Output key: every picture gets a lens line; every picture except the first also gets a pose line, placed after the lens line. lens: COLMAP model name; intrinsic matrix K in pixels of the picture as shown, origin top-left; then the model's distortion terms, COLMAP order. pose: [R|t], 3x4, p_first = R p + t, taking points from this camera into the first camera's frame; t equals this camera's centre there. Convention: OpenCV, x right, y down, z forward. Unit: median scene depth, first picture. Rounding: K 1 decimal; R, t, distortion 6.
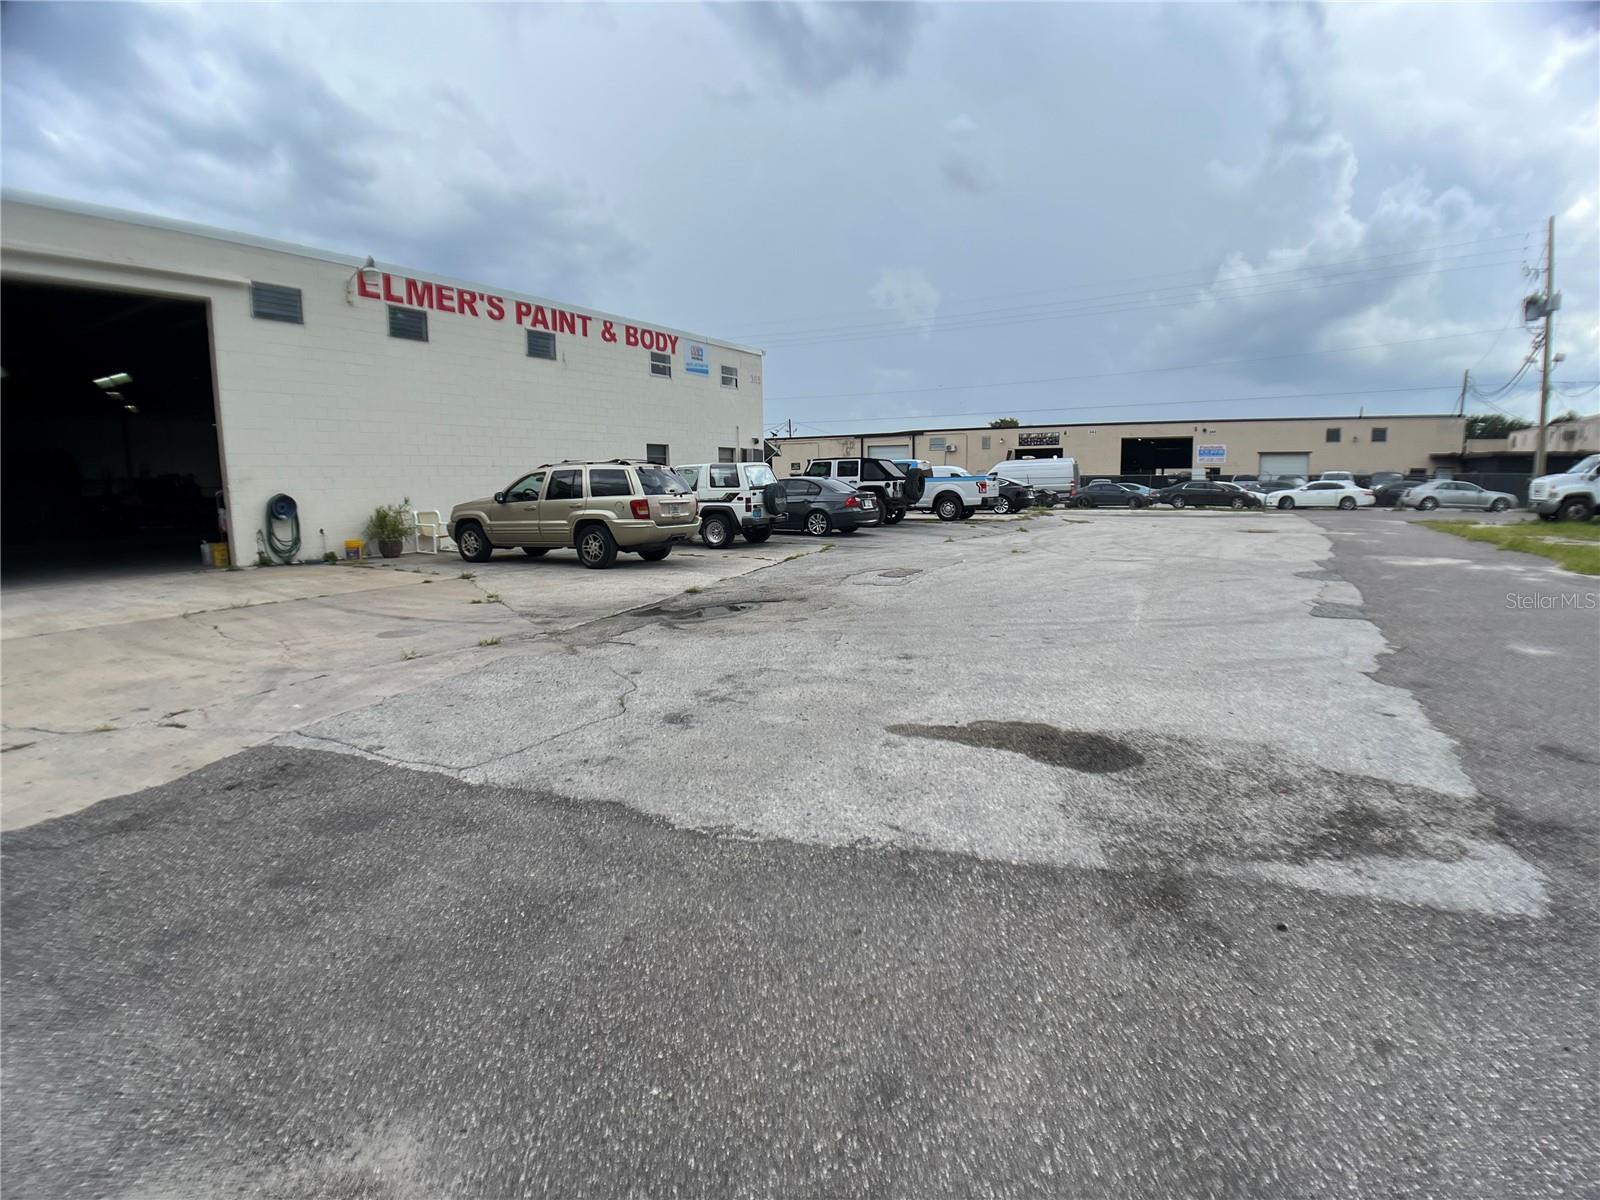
lens RADIAL K [[866.4, 0, 800.0], [0, 866.4, 600.0], [0, 0, 1]] dist [-0.093536, 0.016119]
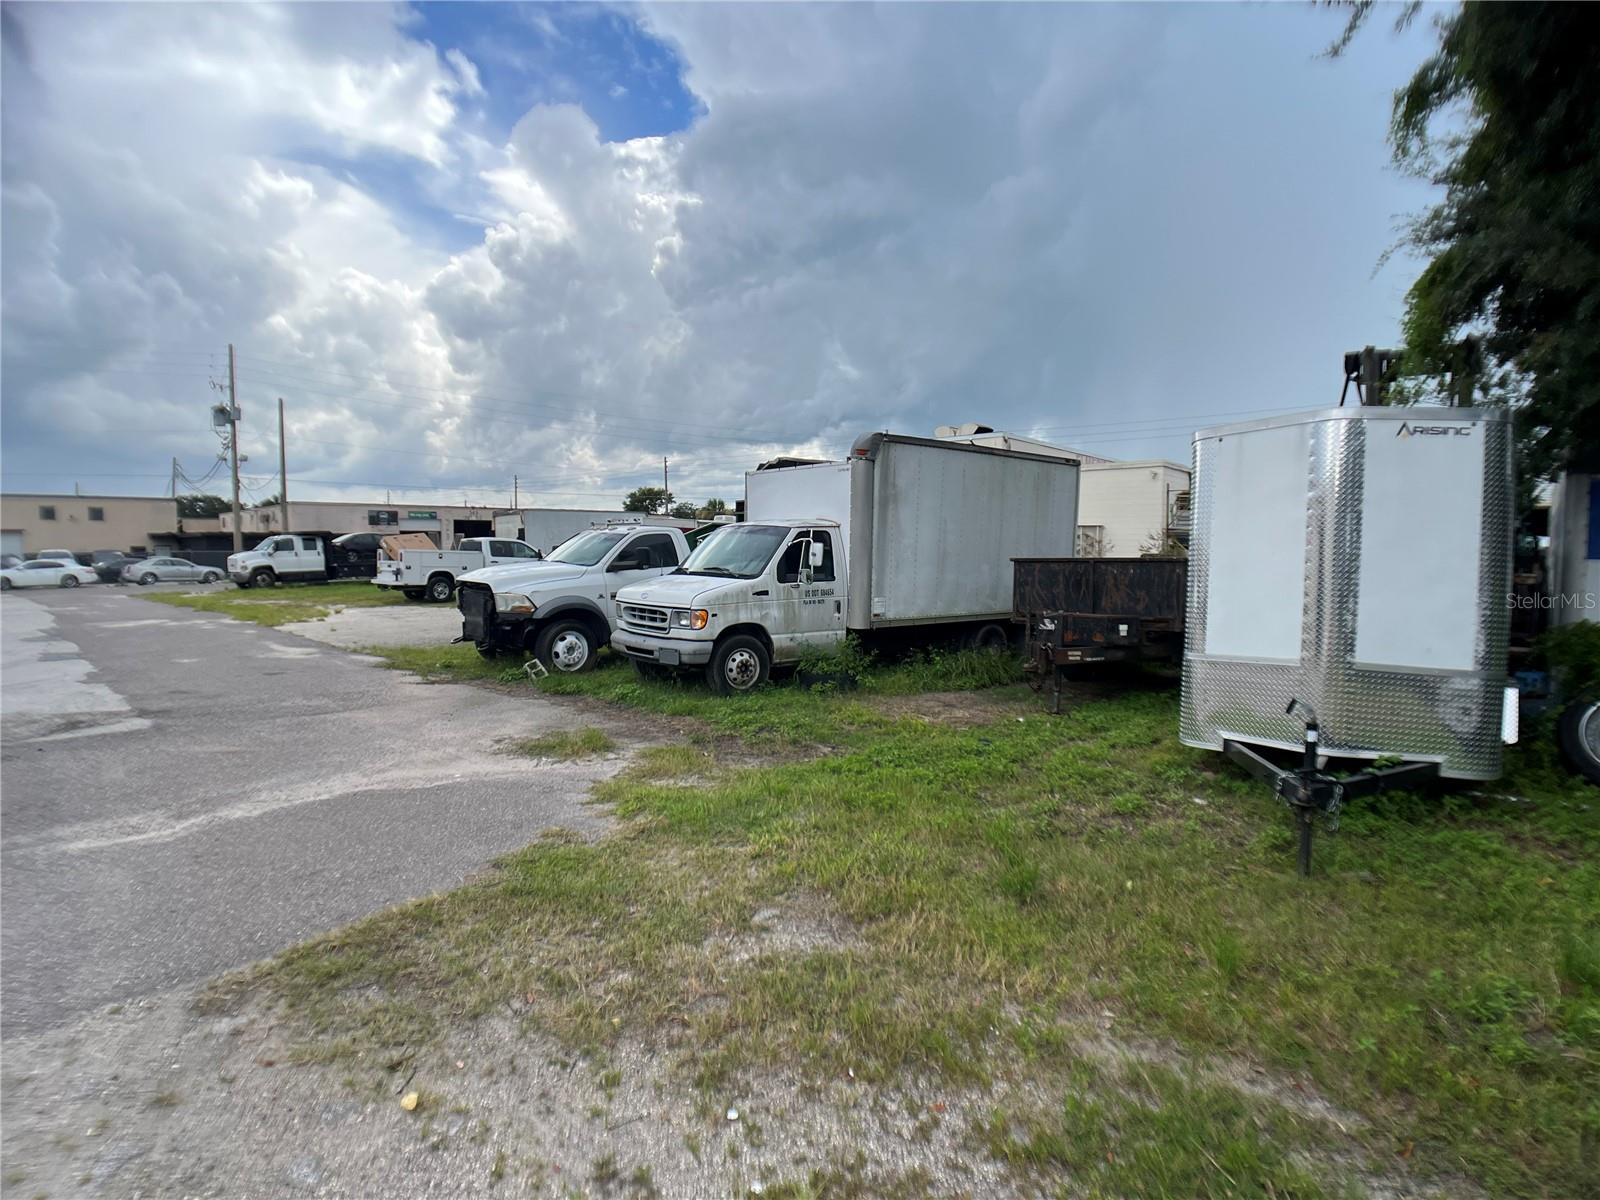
lens RADIAL K [[866.4, 0, 800.0], [0, 866.4, 600.0], [0, 0, 1]] dist [-0.093536, 0.016119]
pose [[0.259214, -0.044690, 0.964785, -0.076979], [0.131977, 0.991198, 0.010454, 0.015837], [-0.956760, 0.124619, 0.262830, -0.126927]]
